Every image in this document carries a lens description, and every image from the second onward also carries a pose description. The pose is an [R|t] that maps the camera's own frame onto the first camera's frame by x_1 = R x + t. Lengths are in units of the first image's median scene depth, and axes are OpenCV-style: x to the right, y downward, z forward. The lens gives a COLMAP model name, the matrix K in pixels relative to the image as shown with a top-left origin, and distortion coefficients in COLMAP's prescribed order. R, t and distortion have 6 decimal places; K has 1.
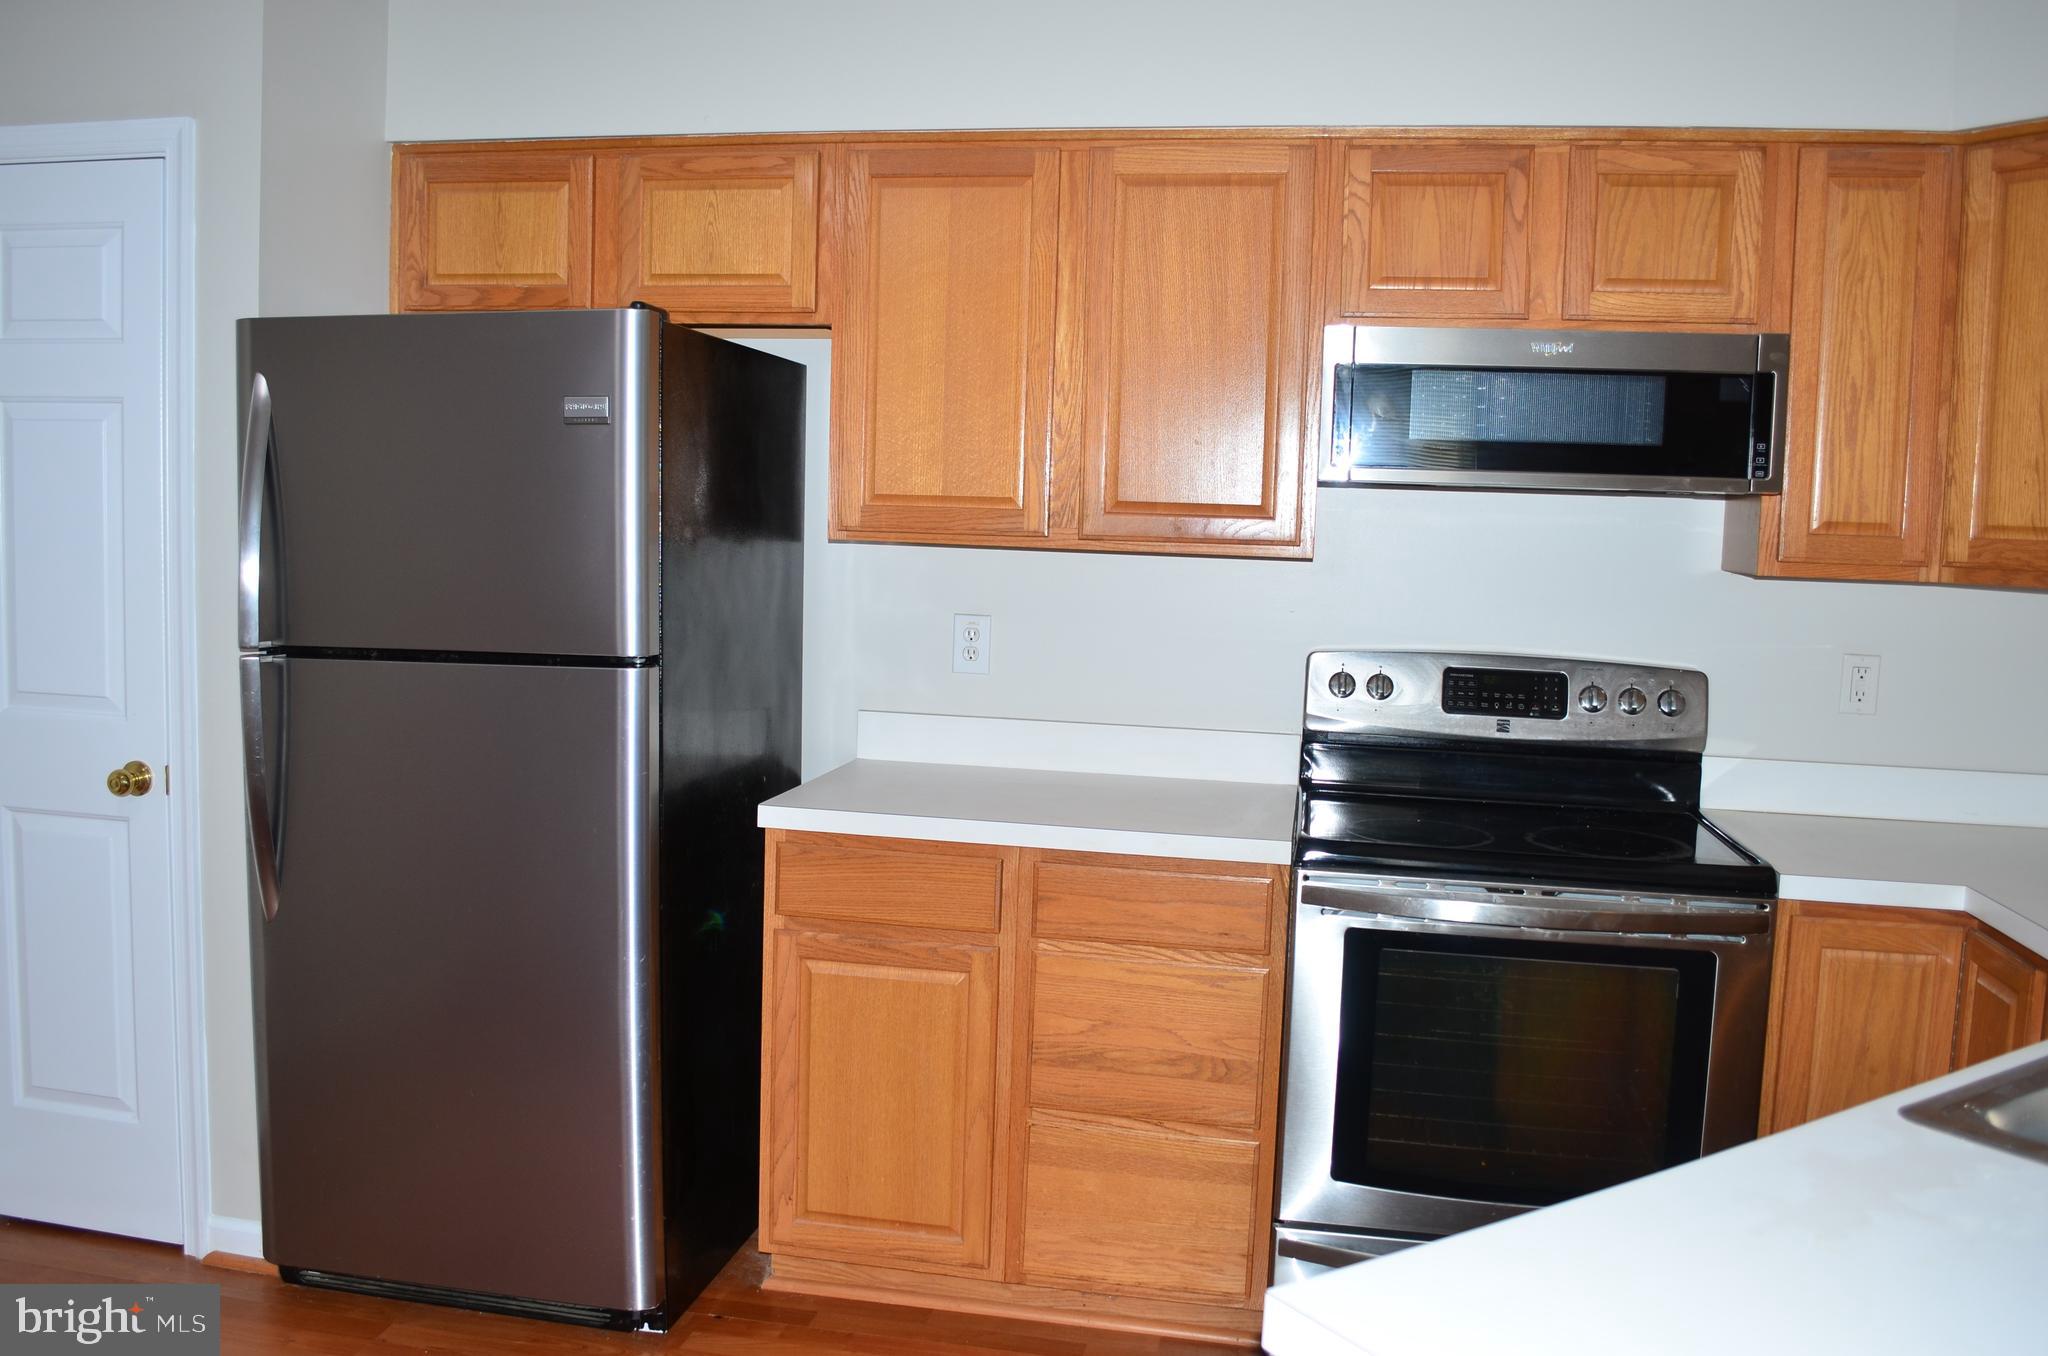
lens RADIAL K [[1645.6, 0, 1024.0], [0, 1645.6, 678.0], [0, 0, 1]] dist [-0.066723, 0.000778]
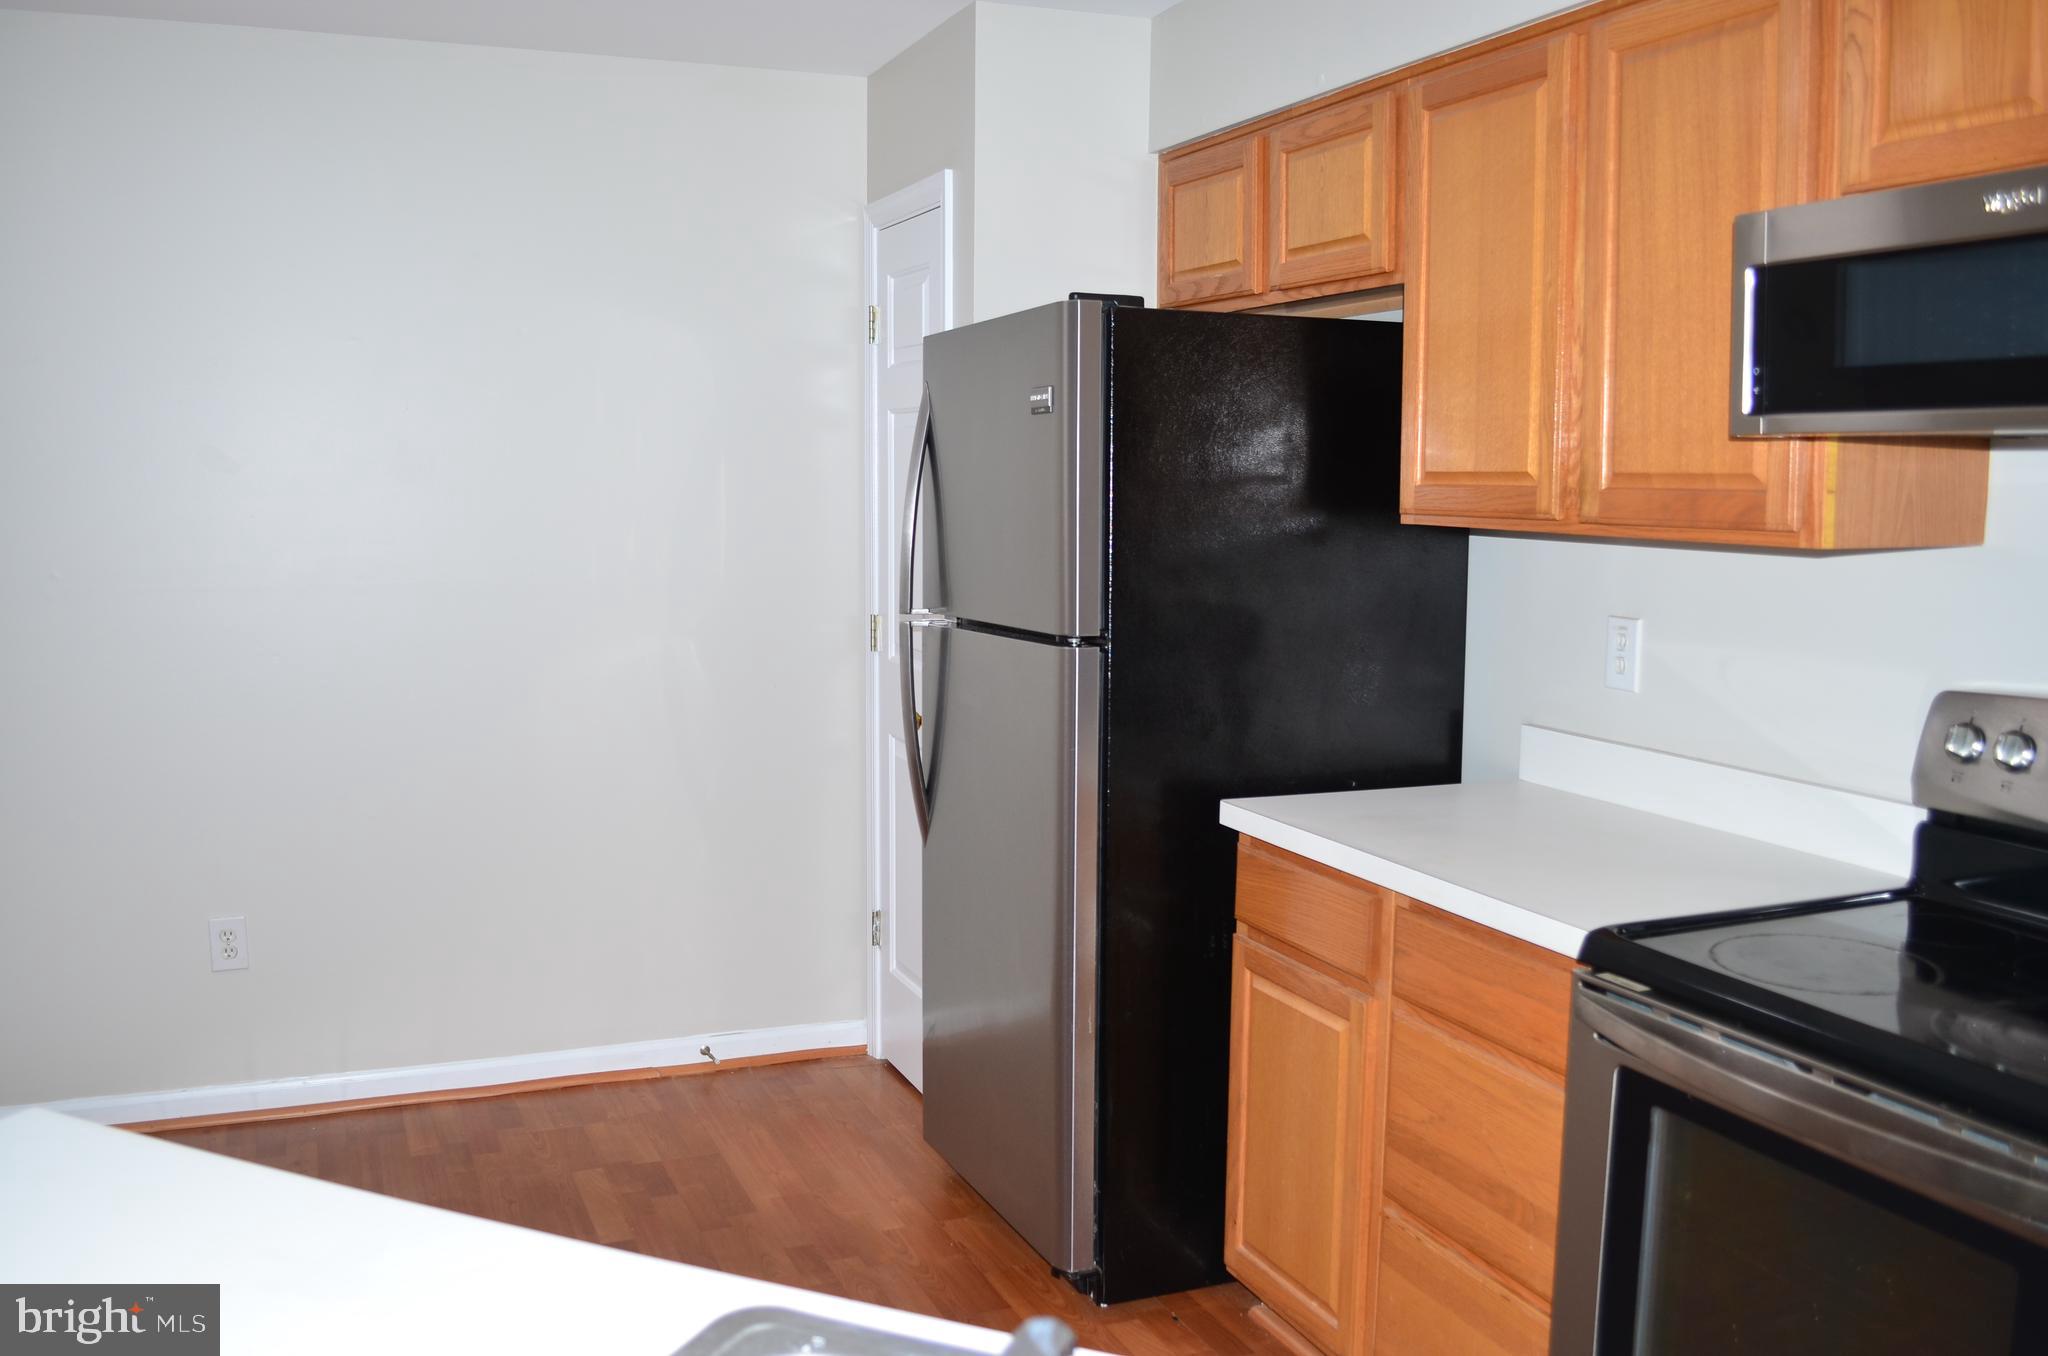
lens RADIAL K [[1775.4, 0, 1024.0], [0, 1775.4, 678.0], [0, 0, 1]] dist [-0.107467, 0.094508]
pose [[0.552596, 0.067995, -0.830671, 0.590577], [-0.069242, 0.996966, 0.035544, -0.021149], [0.830568, 0.037876, 0.555628, 0.311470]]
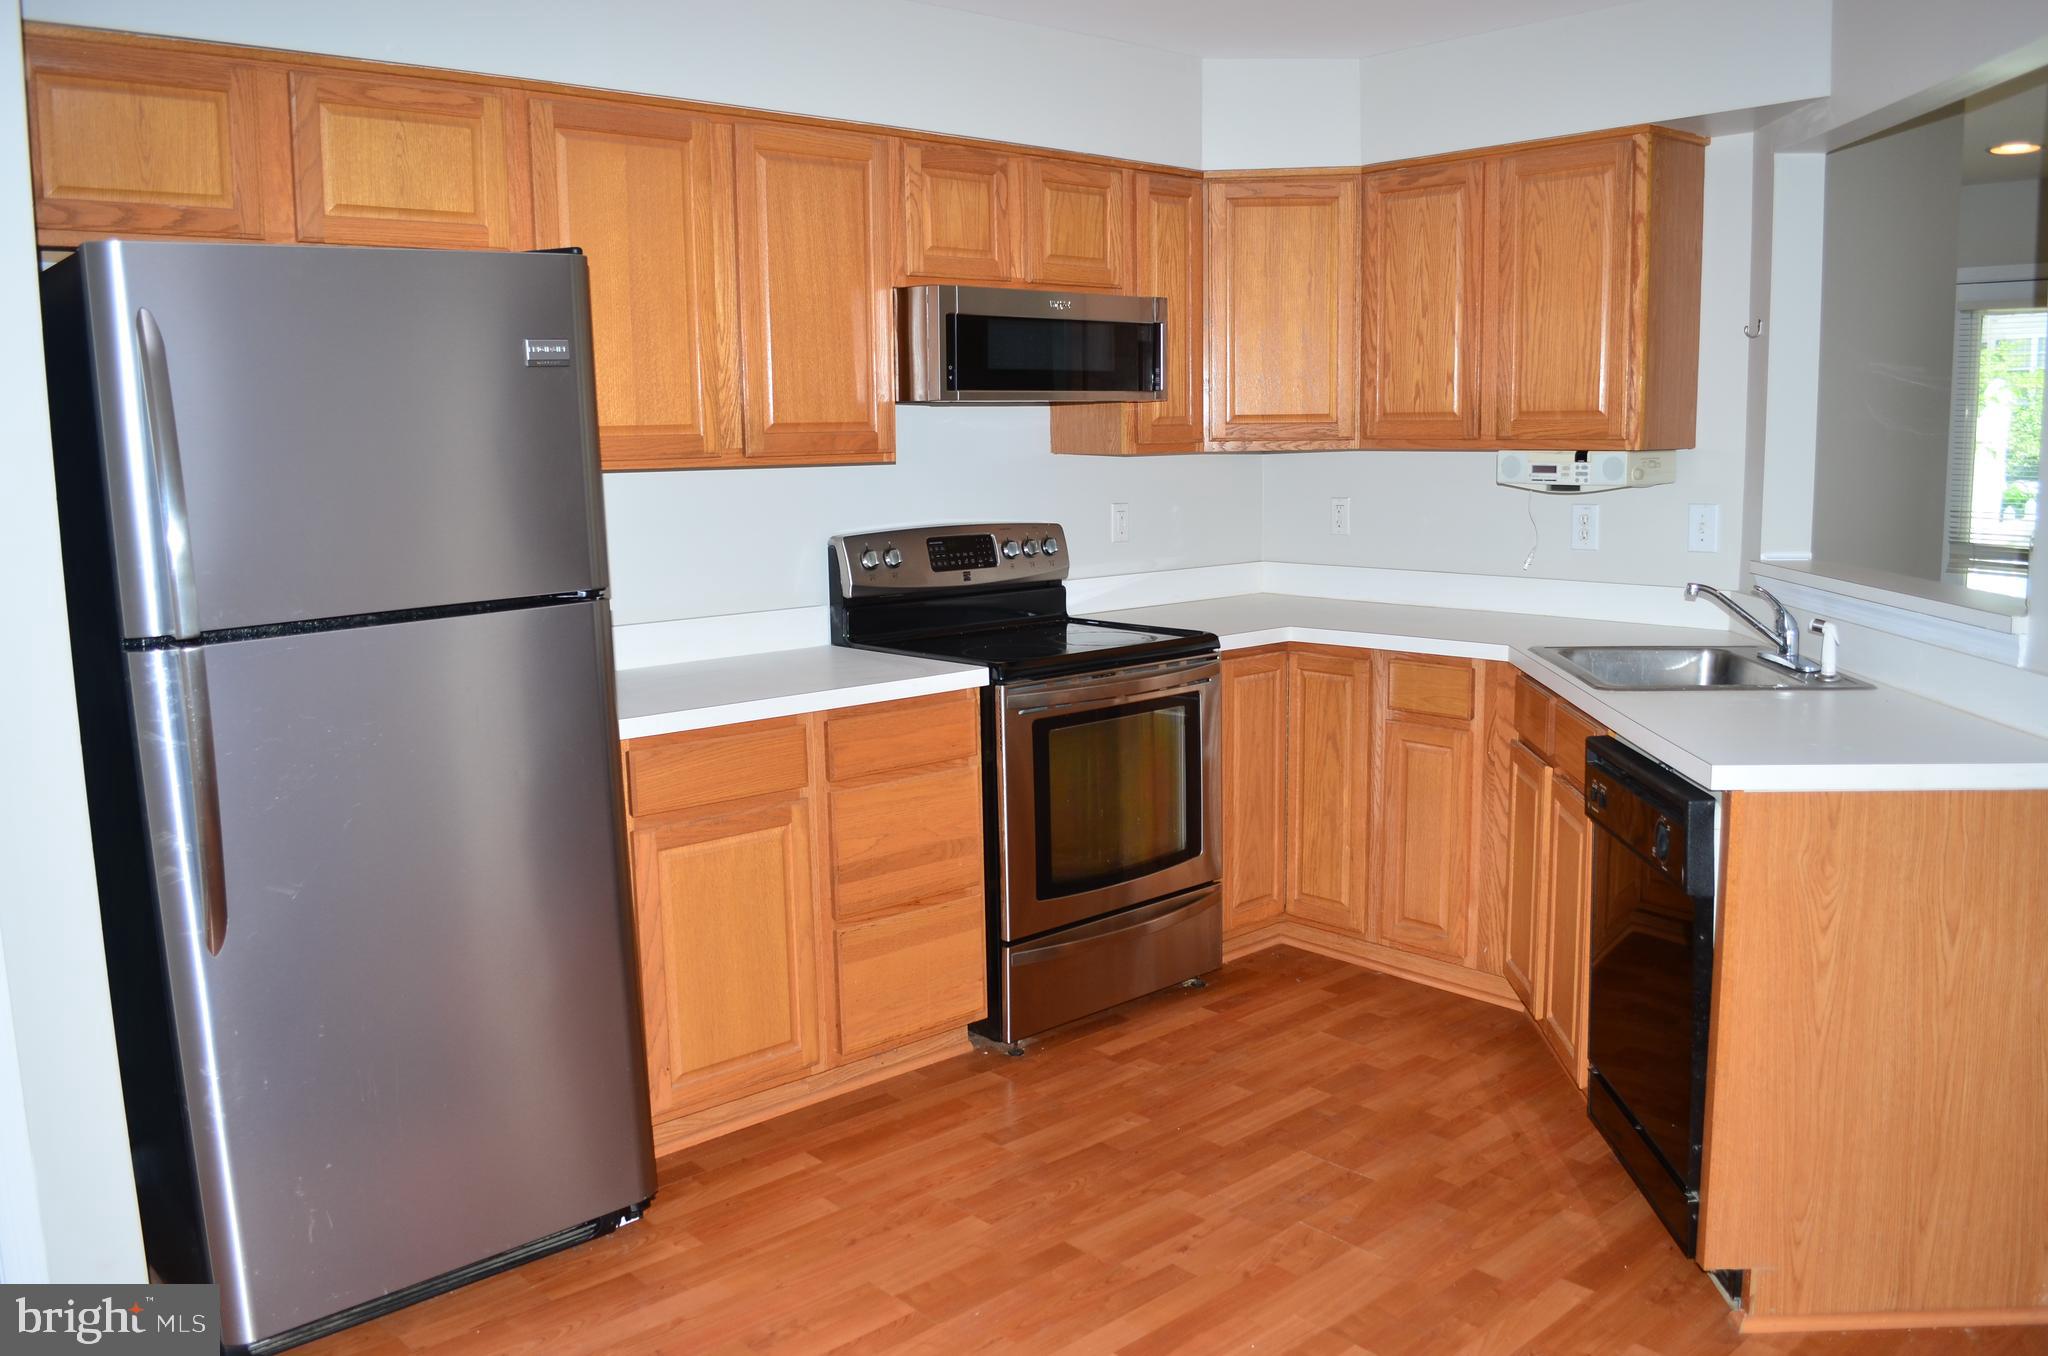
lens RADIAL K [[1645.6, 0, 1024.0], [0, 1645.6, 678.0], [0, 0, 1]] dist [-0.066723, 0.000778]
pose [[0.601905, -0.159493, 0.782479, -0.792778], [0.112504, 0.987016, 0.114642, -0.040385], [-0.790603, 0.019029, 0.612033, 0.122996]]
